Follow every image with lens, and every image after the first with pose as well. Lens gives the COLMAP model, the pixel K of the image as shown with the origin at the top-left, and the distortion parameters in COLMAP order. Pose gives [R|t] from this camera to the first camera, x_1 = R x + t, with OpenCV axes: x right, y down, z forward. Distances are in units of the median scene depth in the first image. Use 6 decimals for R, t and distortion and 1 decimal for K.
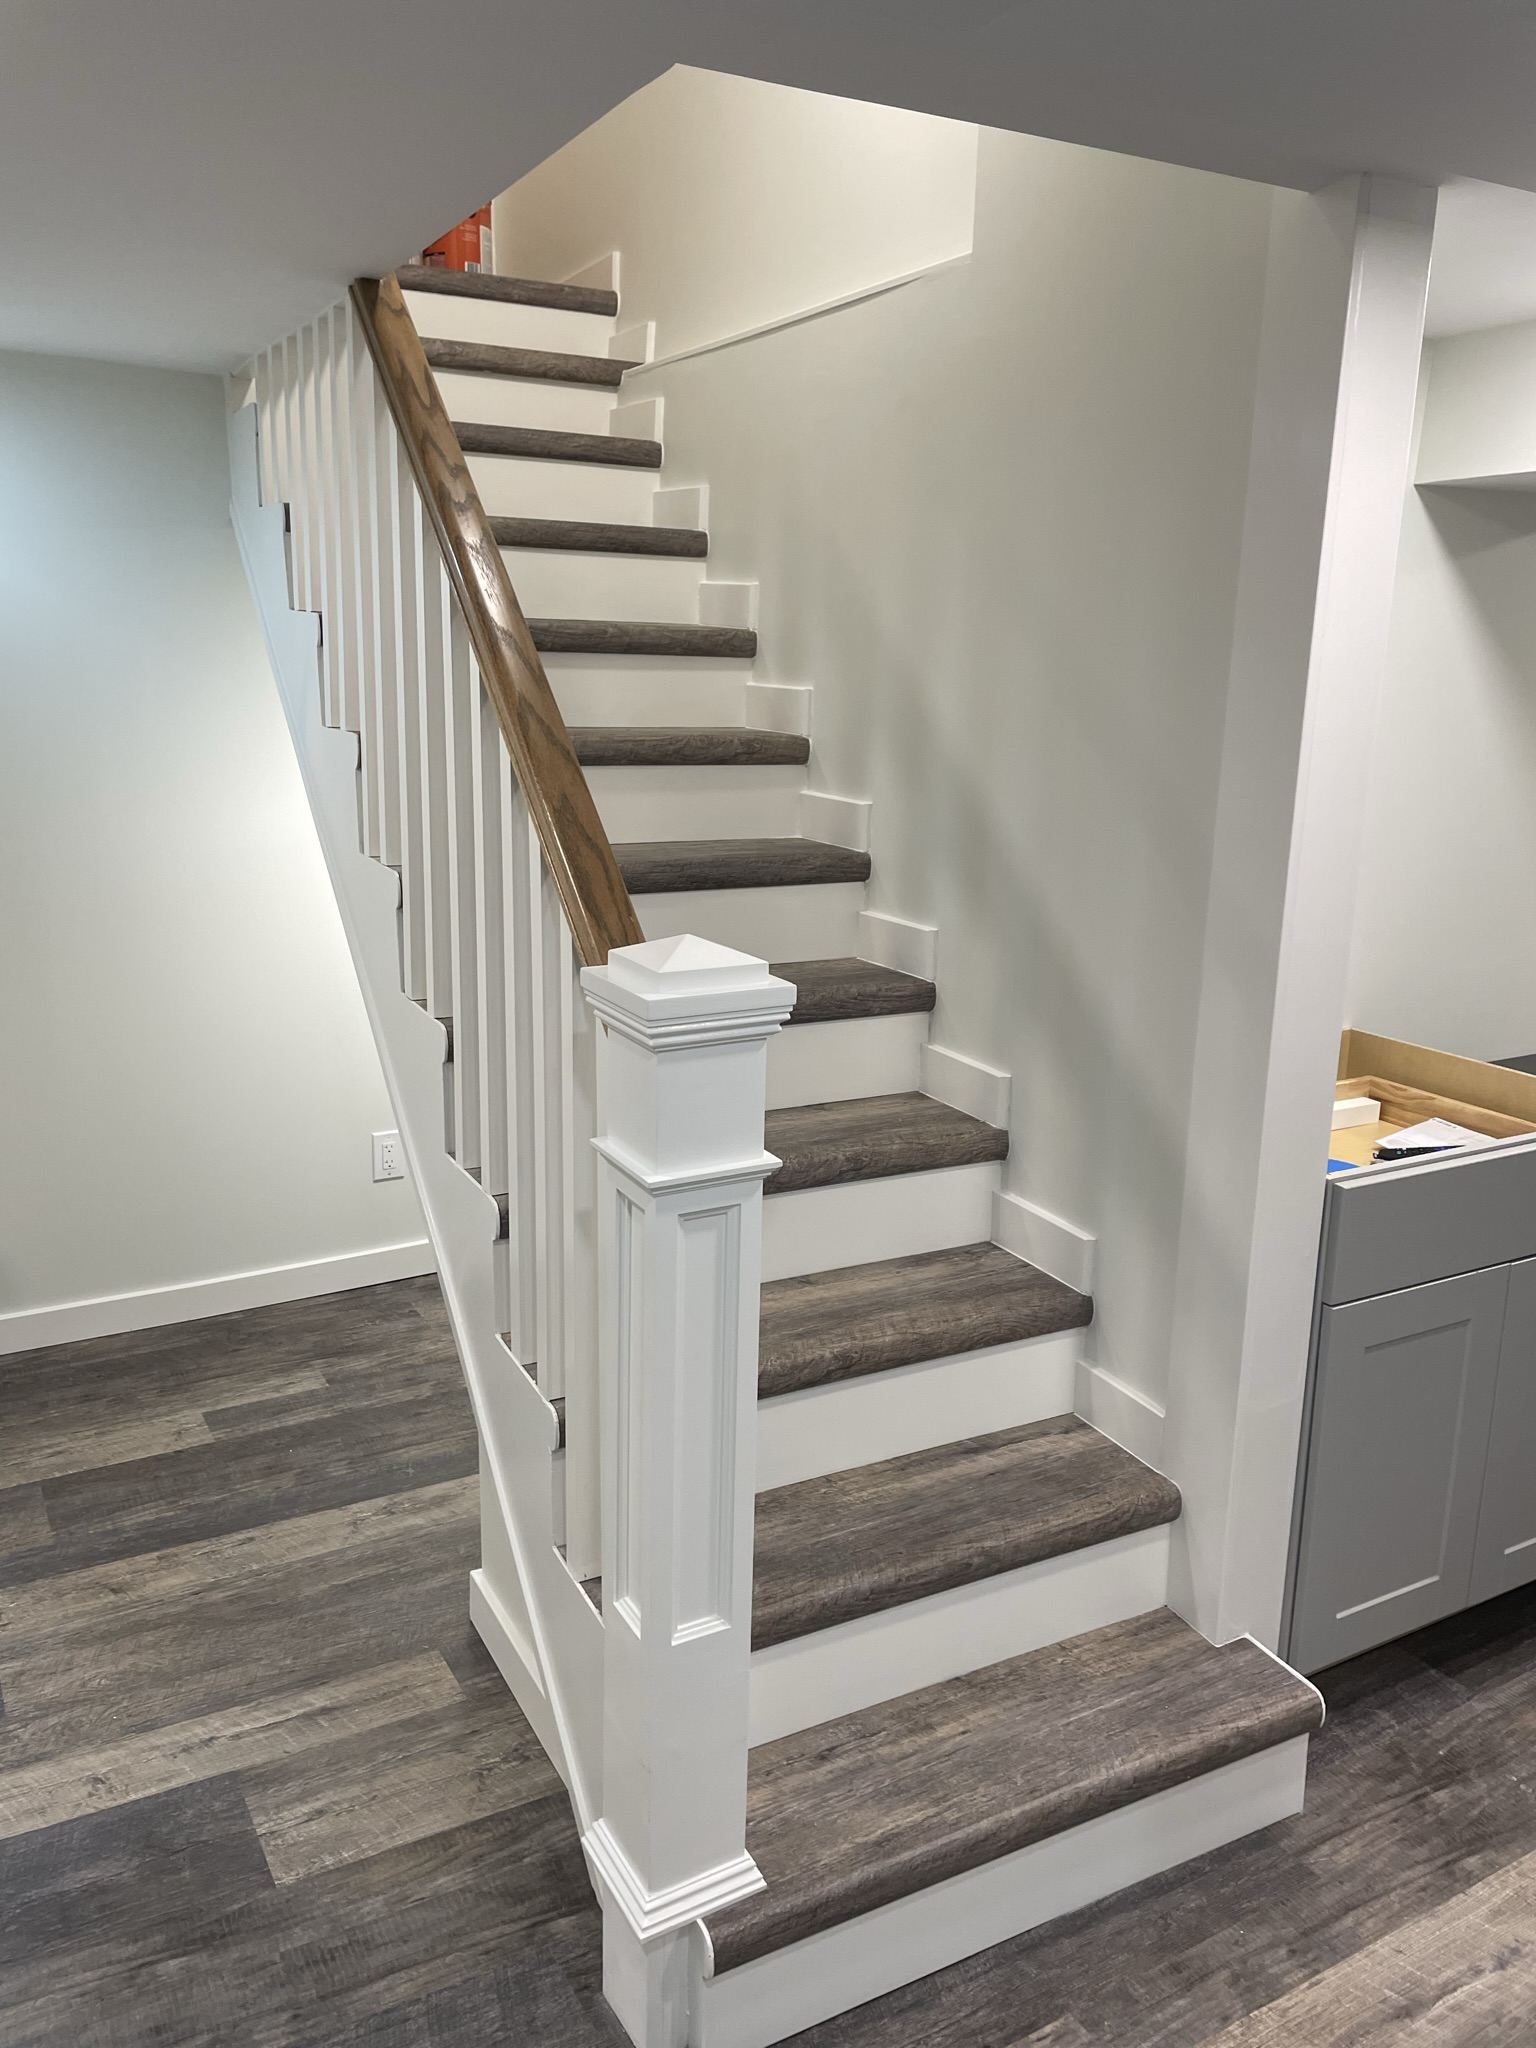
lens RADIAL K [[1553.6, 0, 768.0], [0, 1553.6, 1024.0], [0, 0, 1]] dist [0.088927, -0.103907]
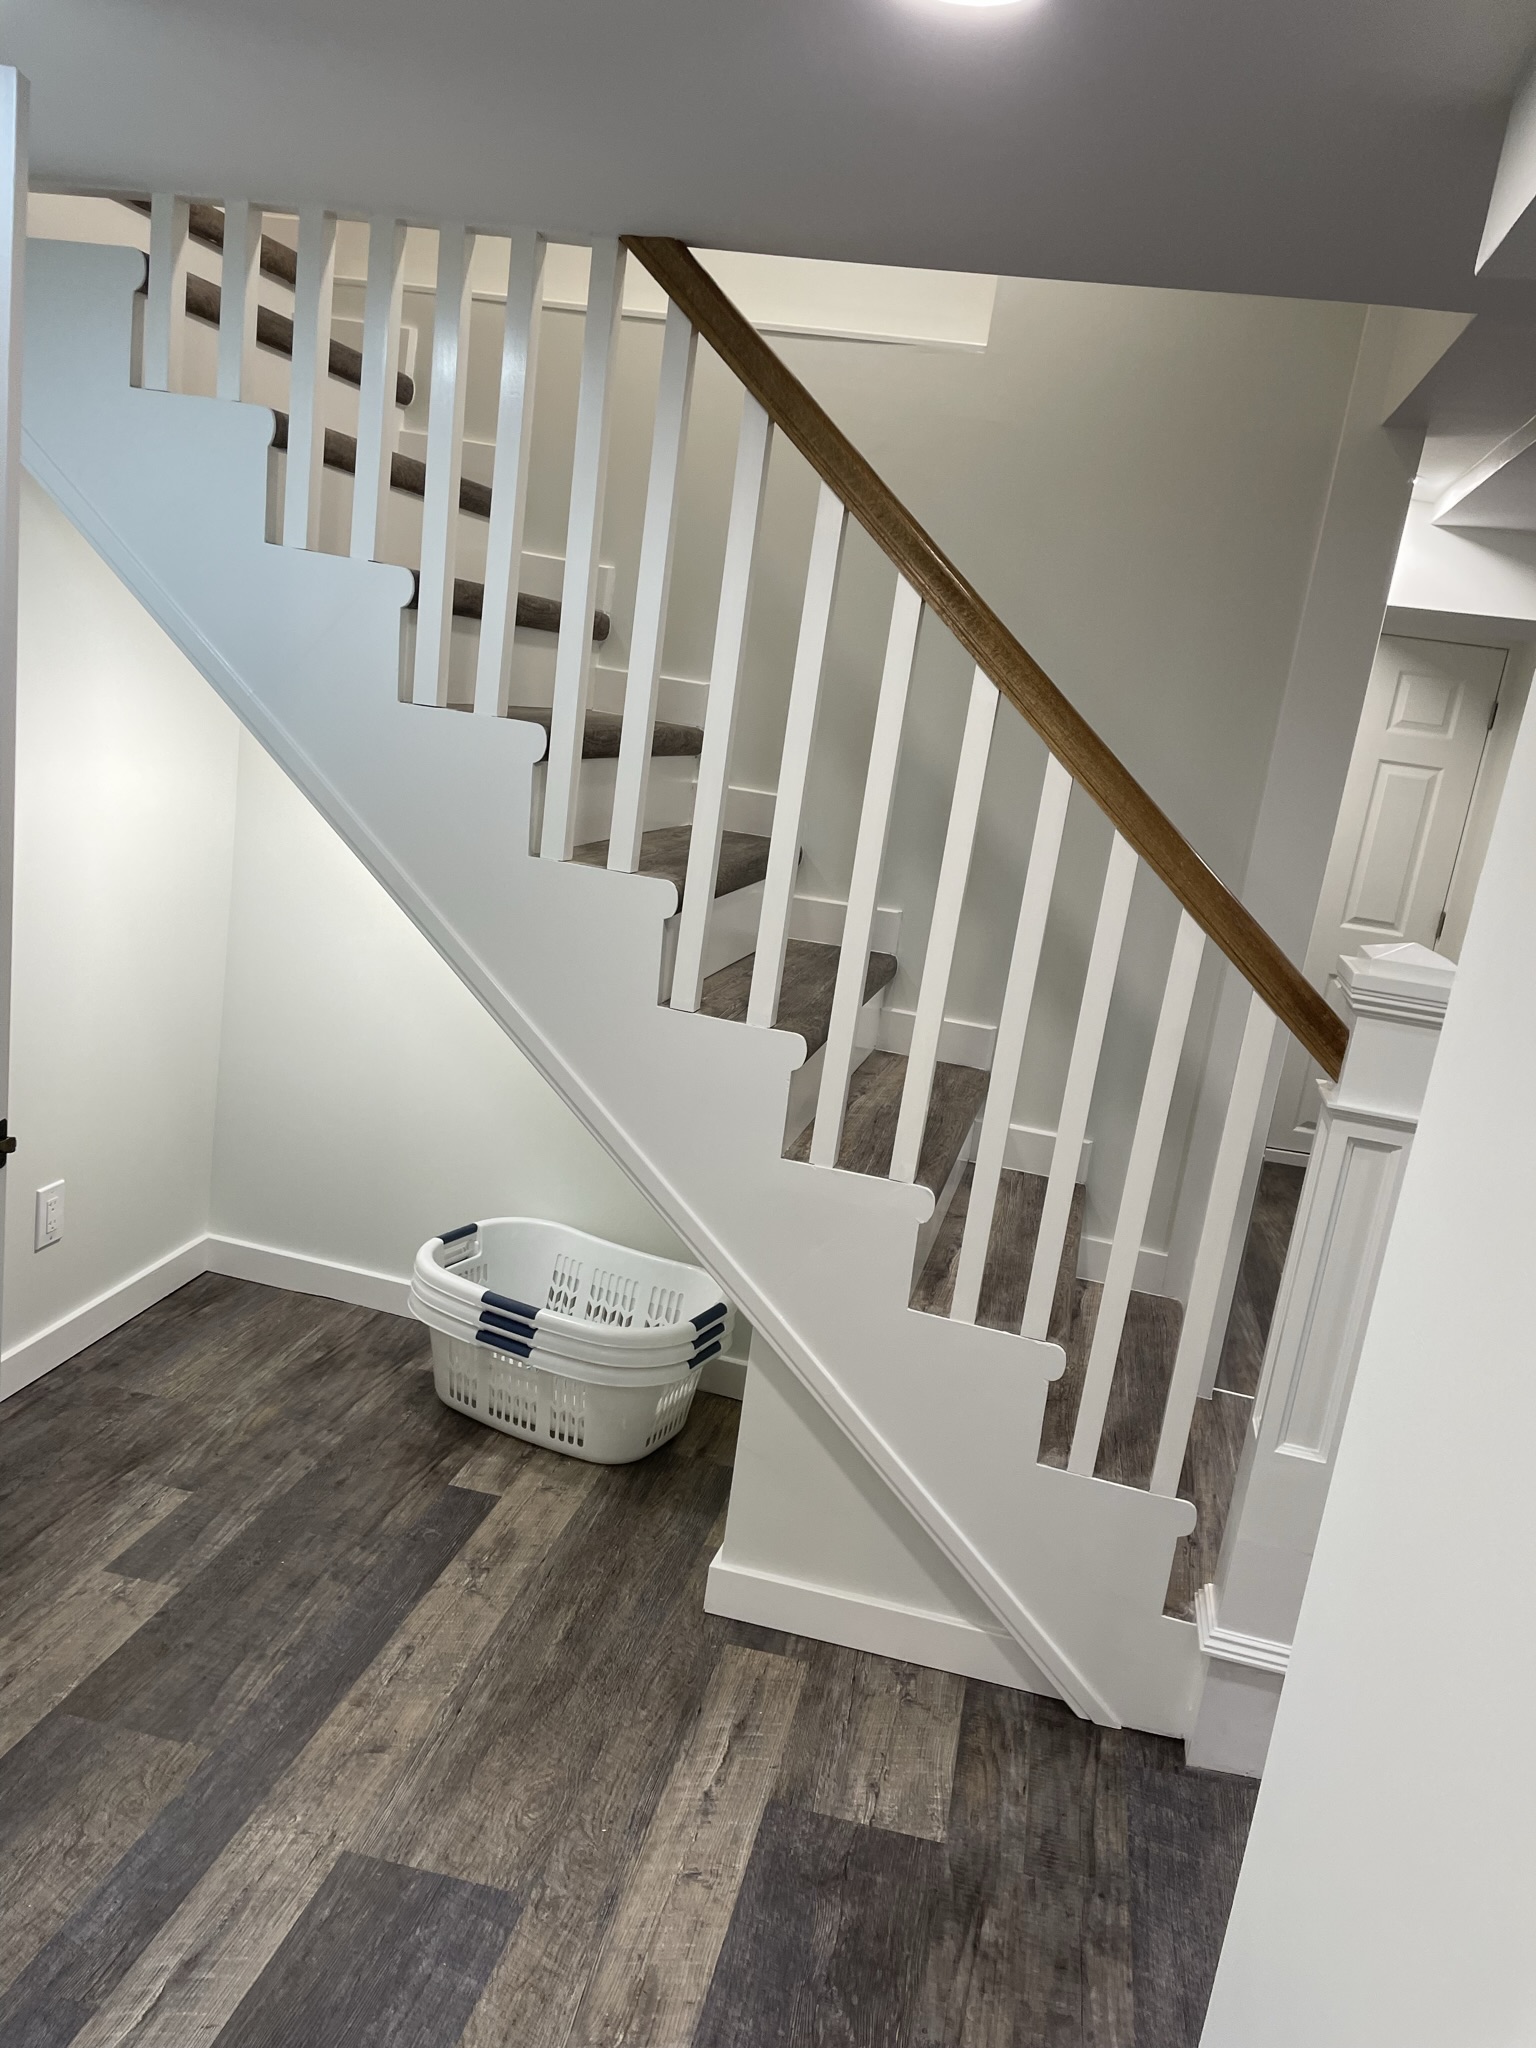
lens RADIAL K [[1553.6, 0, 768.0], [0, 1553.6, 1024.0], [0, 0, 1]] dist [0.088927, -0.103907]
pose [[0.646488, -0.100096, 0.756329, -0.927049], [0.059973, 0.994956, 0.080414, -0.083486], [-0.760563, -0.006628, 0.649230, 0.321290]]
